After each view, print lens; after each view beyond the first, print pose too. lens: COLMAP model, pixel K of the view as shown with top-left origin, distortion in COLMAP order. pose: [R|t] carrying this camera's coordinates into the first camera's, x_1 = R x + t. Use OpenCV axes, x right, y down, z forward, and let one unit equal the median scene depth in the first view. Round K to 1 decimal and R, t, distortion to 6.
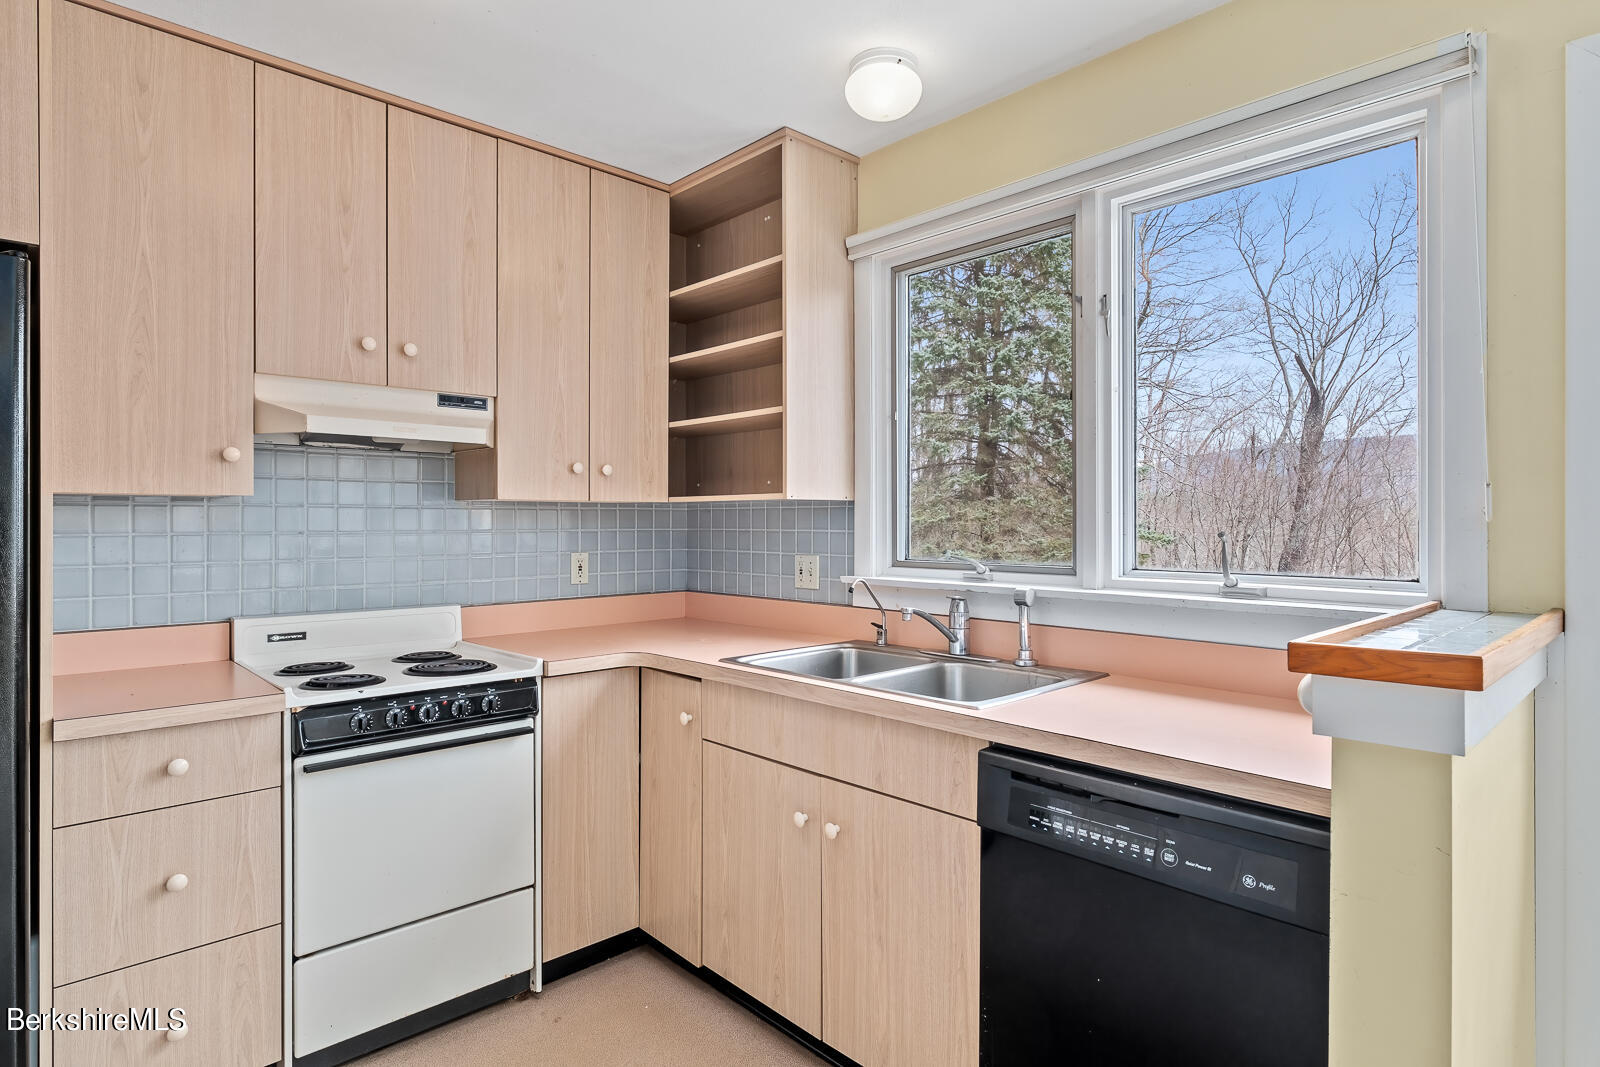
lens RADIAL K [[847.7, 0, 802.6], [0, 847.7, 523.8], [0, 0, 1]] dist [0.001423, 0.001192]
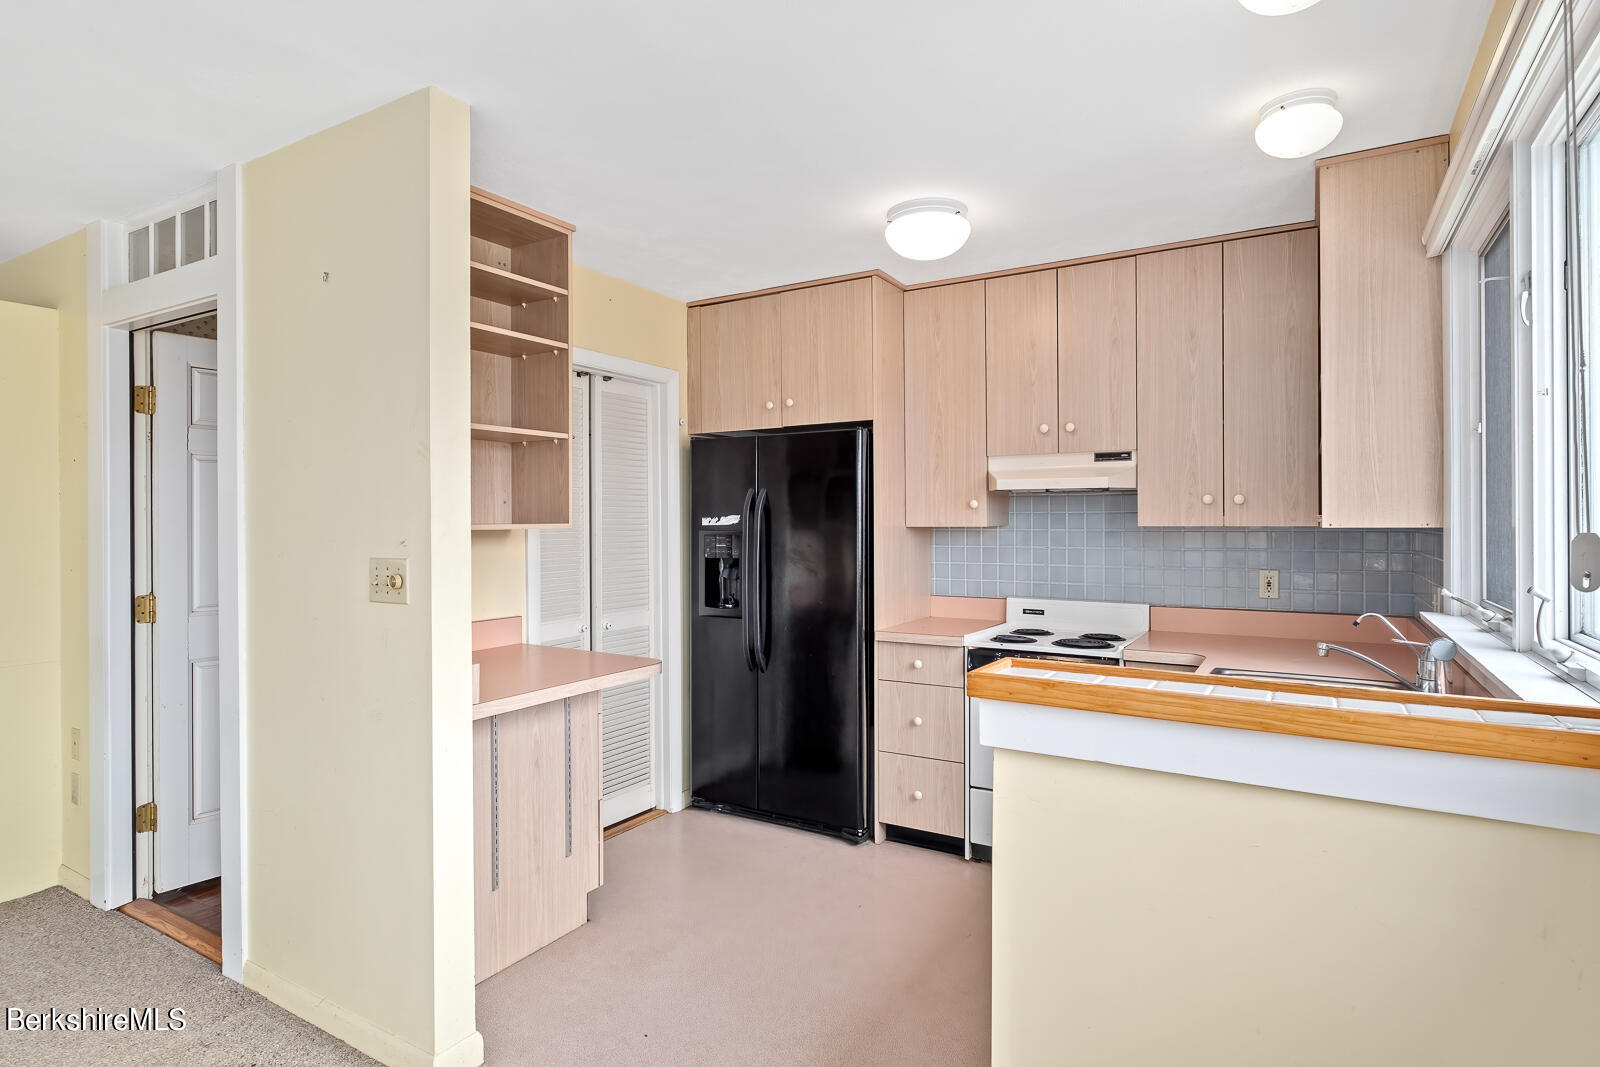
lens RADIAL K [[847.7, 0, 802.6], [0, 847.7, 523.8], [0, 0, 1]] dist [0.001423, 0.001192]
pose [[0.267376, 0.003043, -0.963587, 0.843572], [0.001182, 0.999993, 0.003486, -0.040899], [0.963591, -0.002071, 0.267371, 0.146911]]
